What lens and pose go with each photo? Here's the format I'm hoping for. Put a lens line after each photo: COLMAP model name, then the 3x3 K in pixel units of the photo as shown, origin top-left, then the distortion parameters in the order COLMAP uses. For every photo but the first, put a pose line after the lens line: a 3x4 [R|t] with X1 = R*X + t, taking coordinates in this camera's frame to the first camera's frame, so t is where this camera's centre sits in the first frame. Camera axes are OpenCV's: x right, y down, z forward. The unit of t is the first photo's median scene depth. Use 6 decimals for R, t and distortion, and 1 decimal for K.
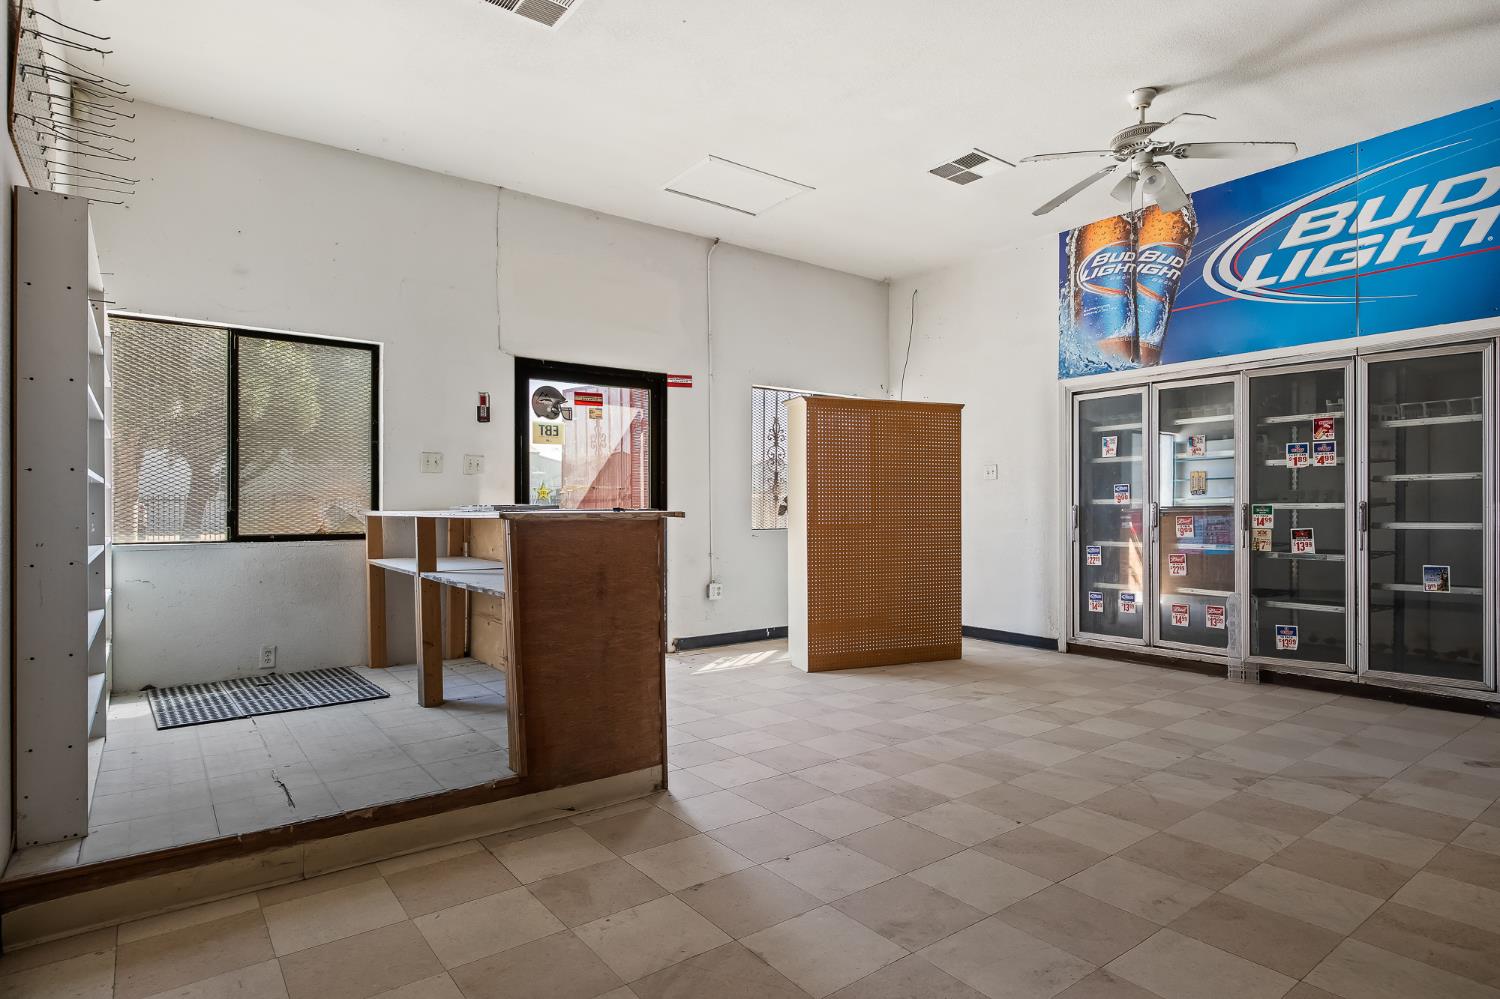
lens RADIAL K [[809.4, 0, 756.6], [0, 809.4, 498.5], [0, 0, 1]] dist [-0.000503, 0.000190]
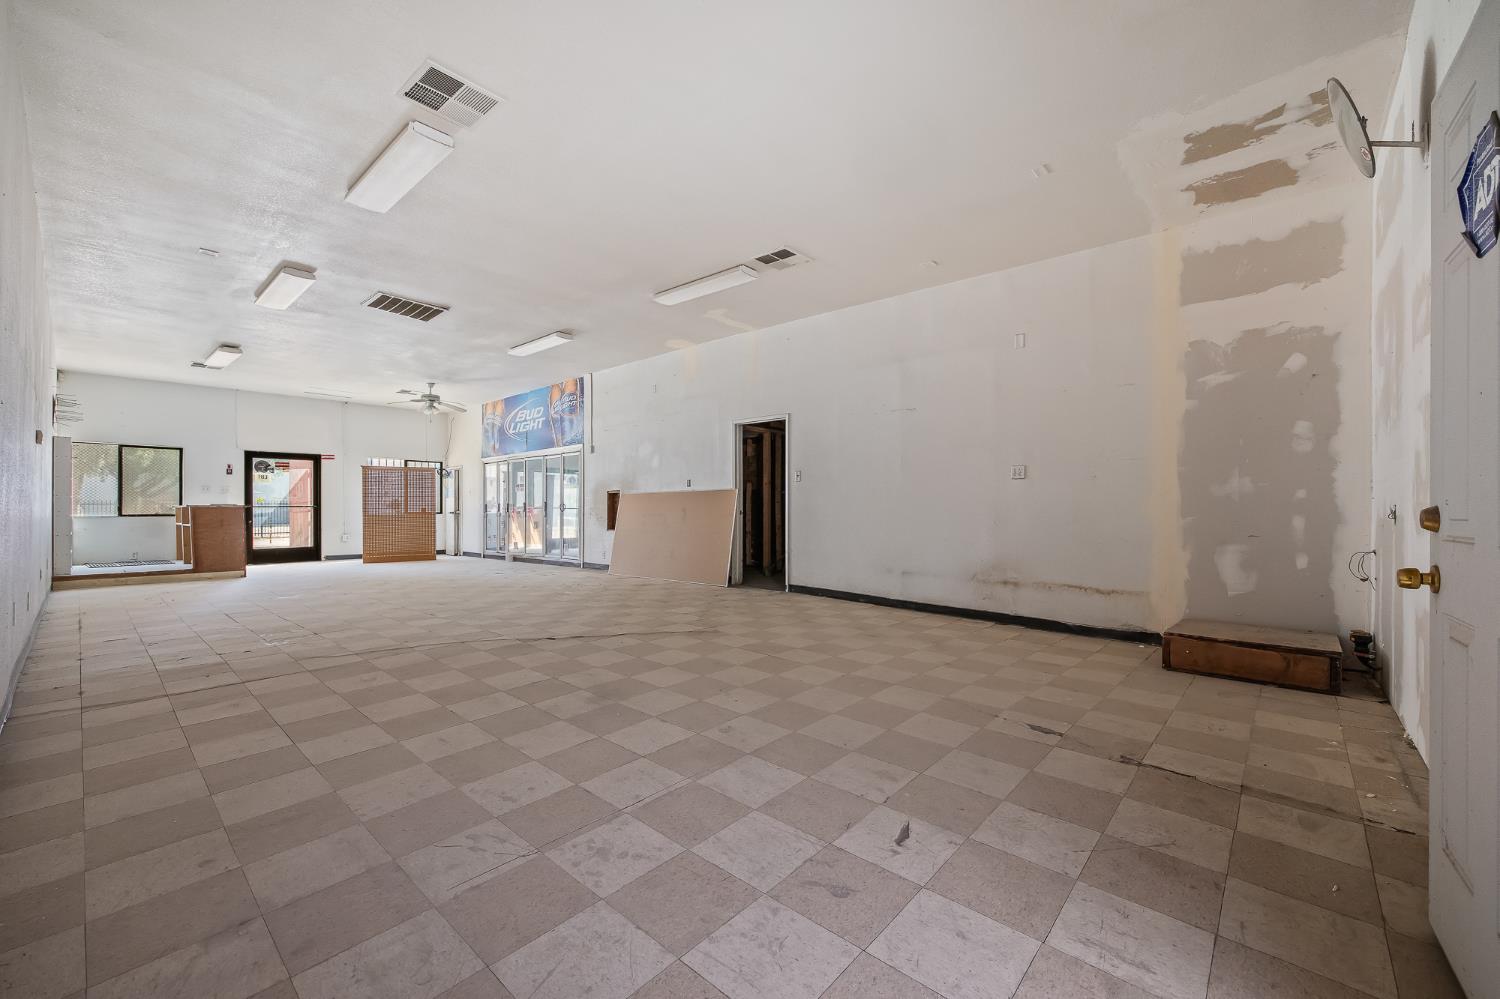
lens RADIAL K [[602.0, 0, 750.6], [0, 602.0, 504.6], [0, 0, 1]] dist [-0.002915, -0.000110]
pose [[0.981915, -0.003074, 0.189299, 1.025603], [0.002698, 0.999994, 0.002242, 0.009056], [-0.189305, -0.001691, 0.981917, -1.361148]]
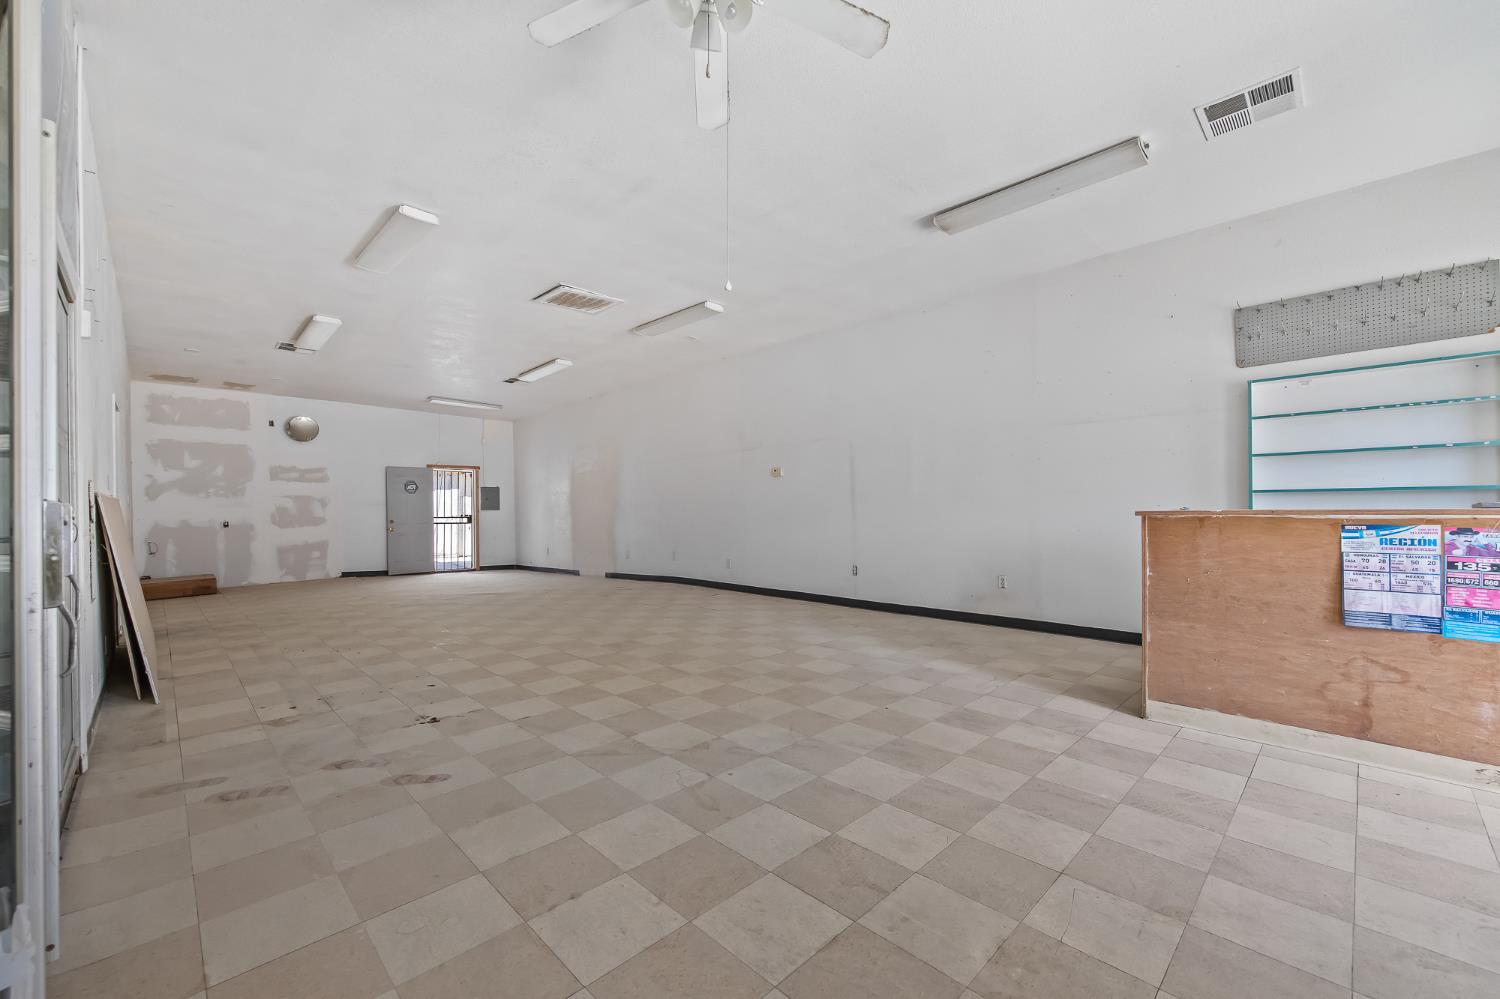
lens RADIAL K [[608.1, 0, 756.9], [0, 608.1, 508.3], [0, 0, 1]] dist [-0.000369, 0.000172]
pose [[-0.990727, 0.007753, -0.135649, 0.390780], [0.009693, 0.999860, -0.013642, 0.011492], [0.135524, -0.014830, -0.990663, 1.145973]]
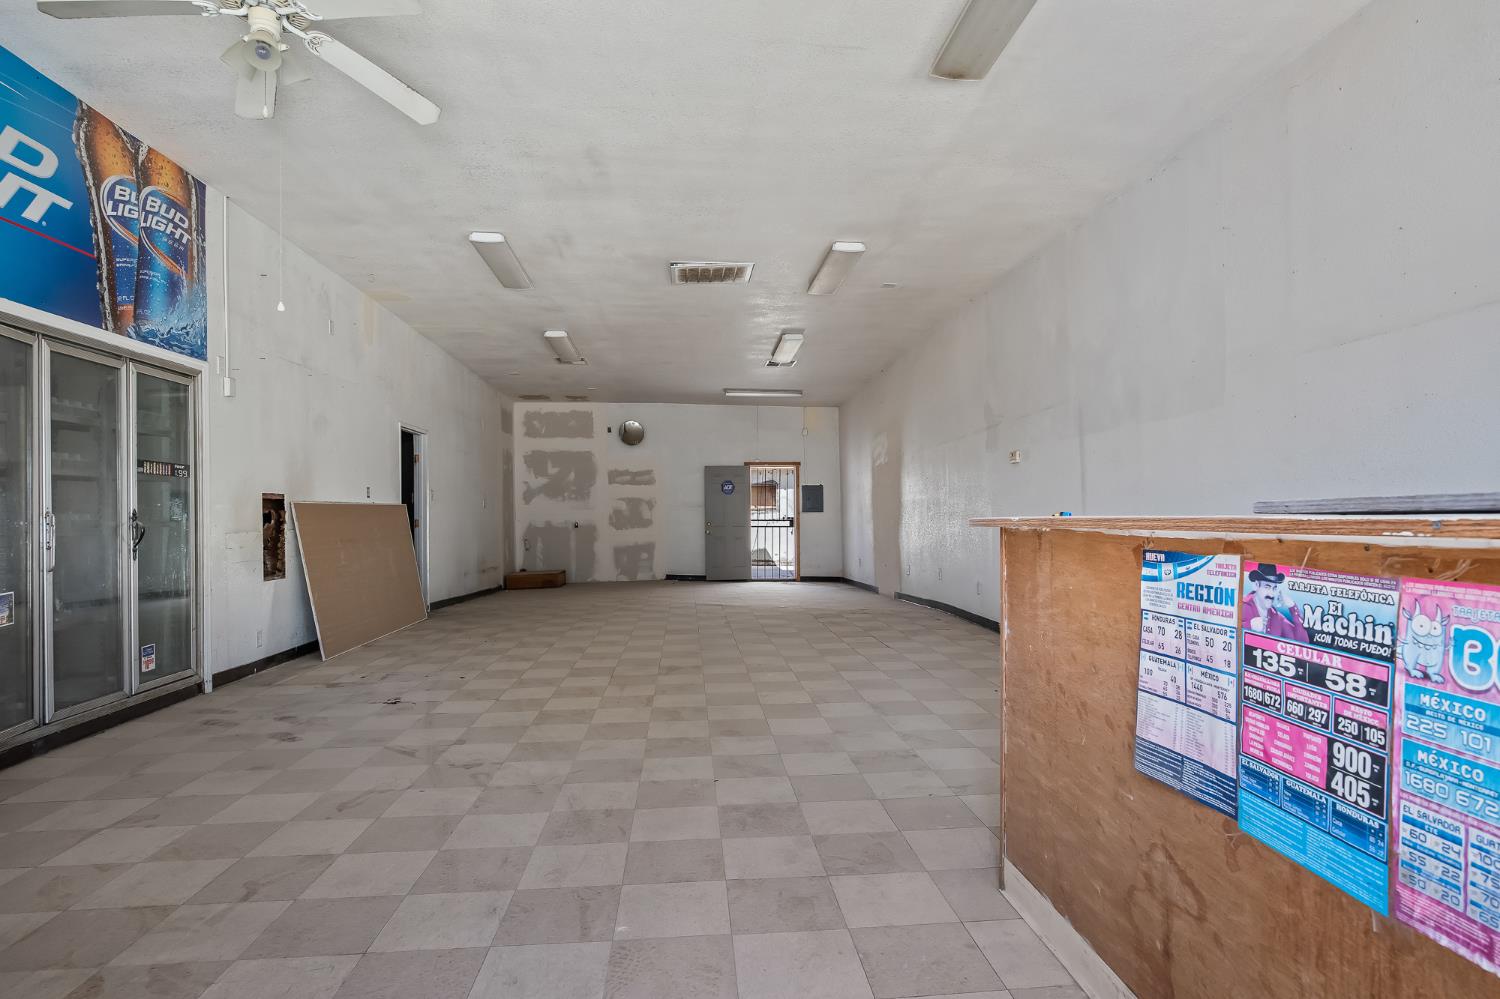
lens RADIAL K [[809.4, 0, 756.6], [0, 809.4, 498.5], [0, 0, 1]] dist [-0.000503, 0.000190]
pose [[-0.847314, 0.017987, 0.530787, -0.192583], [0.002554, 0.999553, -0.029796, 0.012134], [-0.531086, -0.023891, -0.846981, 1.054875]]
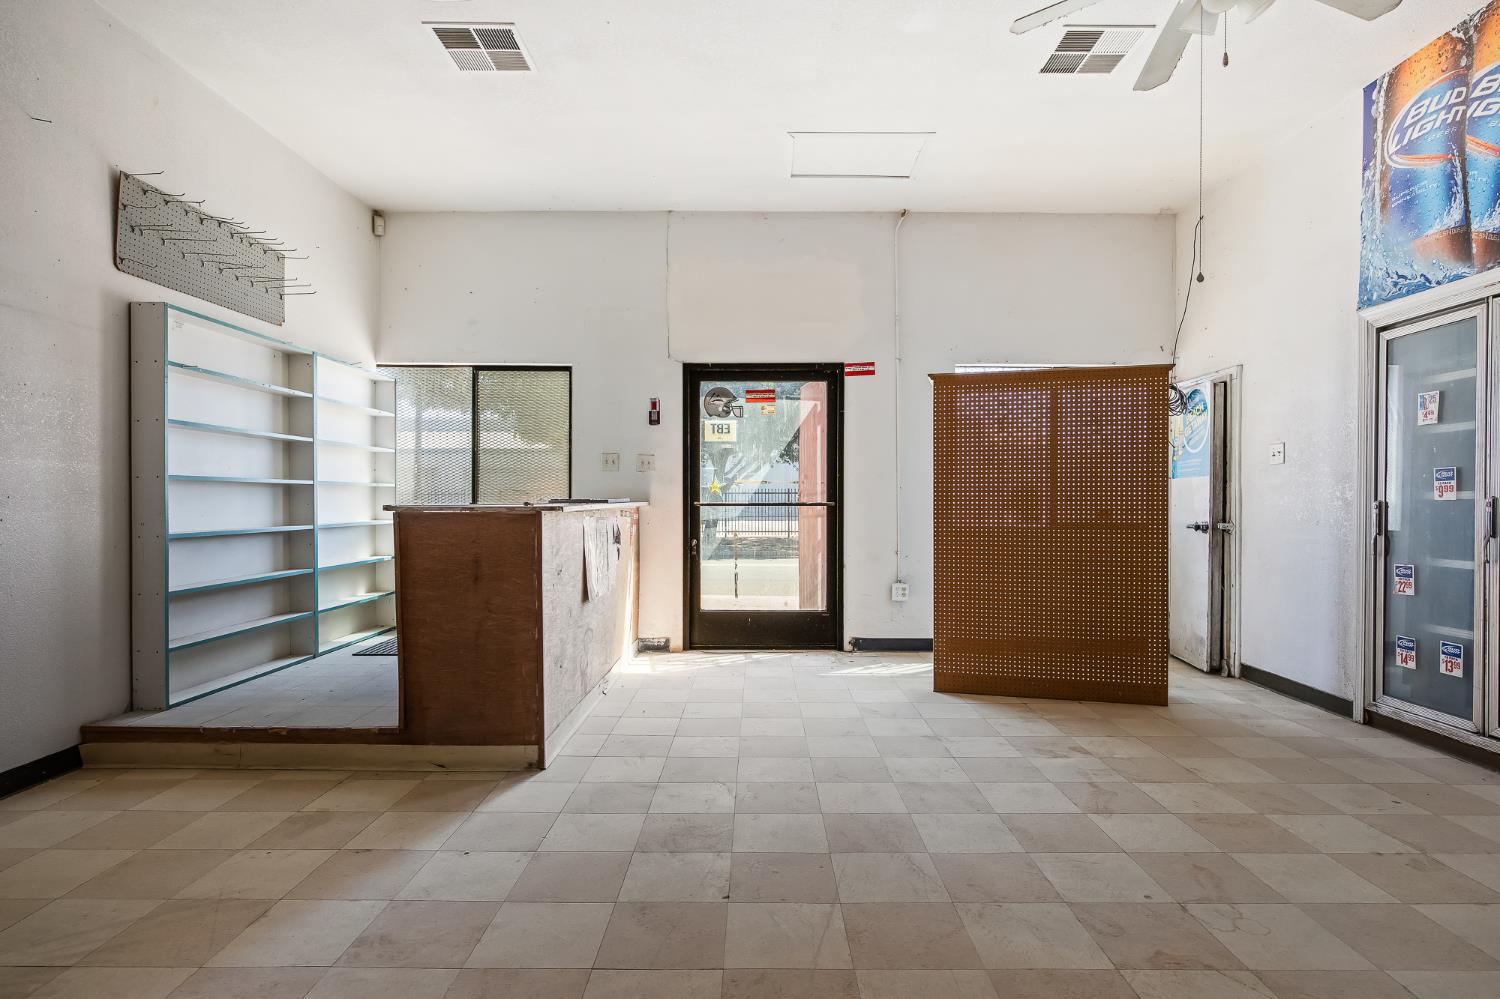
lens RADIAL K [[789.9, 0, 750.0], [0, 789.9, 499.5], [0, 0, 1]] dist [0.001231, -0.000066]
pose [[0.792103, 0.003085, -0.610380, 0.435408], [0.003351, 0.999950, 0.009403, -0.000433], [0.610378, -0.009494, 0.792053, 0.211832]]
